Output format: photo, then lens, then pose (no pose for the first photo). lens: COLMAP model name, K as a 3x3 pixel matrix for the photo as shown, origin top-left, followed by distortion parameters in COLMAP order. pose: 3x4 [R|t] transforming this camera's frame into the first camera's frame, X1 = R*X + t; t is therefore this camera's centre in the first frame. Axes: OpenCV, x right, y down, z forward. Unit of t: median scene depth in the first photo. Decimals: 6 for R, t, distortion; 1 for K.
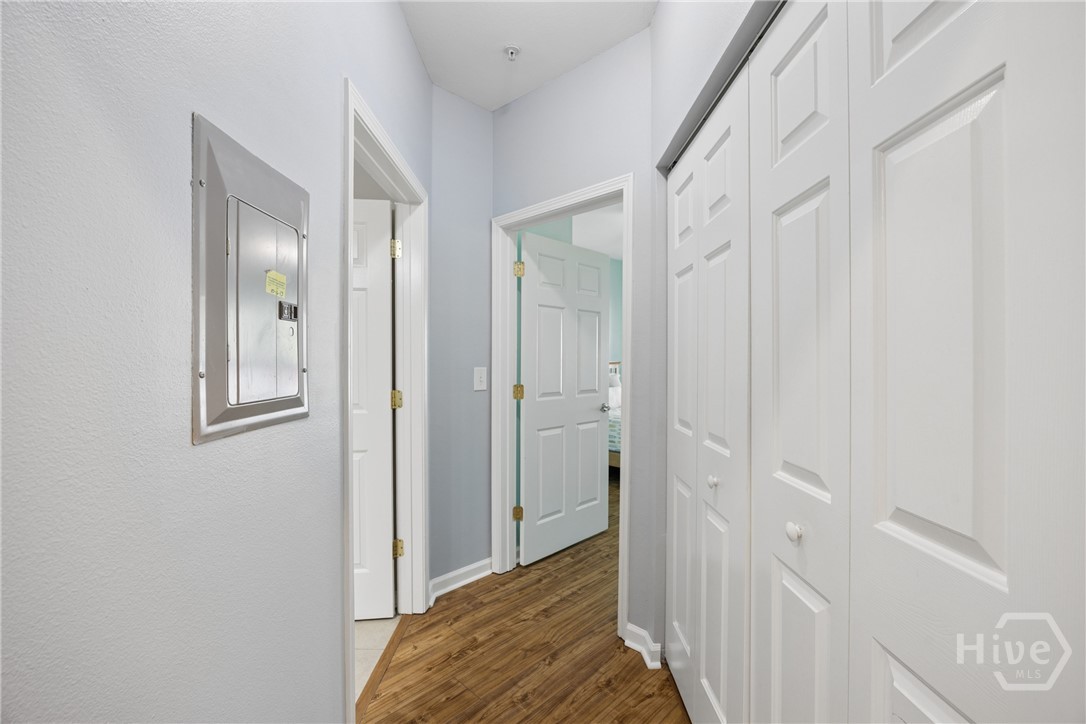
lens RADIAL K [[494.2, 0, 543.0], [0, 494.2, 362.0], [0, 0, 1]] dist [0.001794, 0.000100]
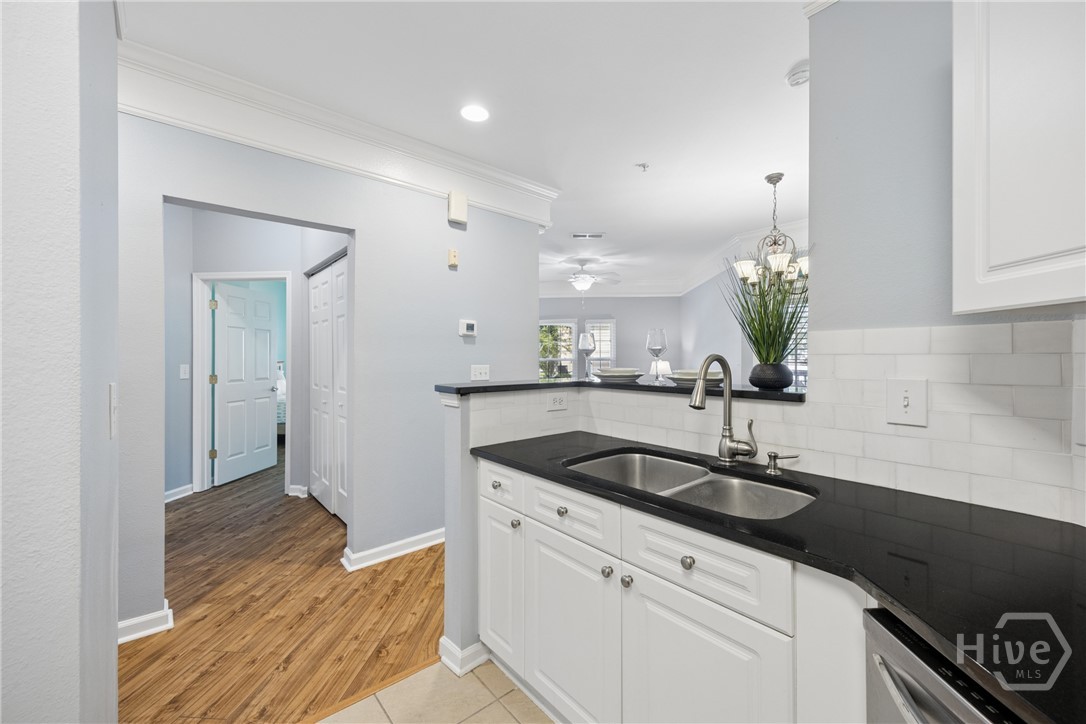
lens RADIAL K [[420.1, 0, 544.4], [0, 420.1, 357.6], [0, 0, 1]] dist [-0.001360, -0.000068]
pose [[0.758216, -0.005956, 0.651976, -0.123633], [0.010245, 0.999944, -0.002779, 0.003420], [-0.651923, 0.008786, 0.758234, -0.770136]]
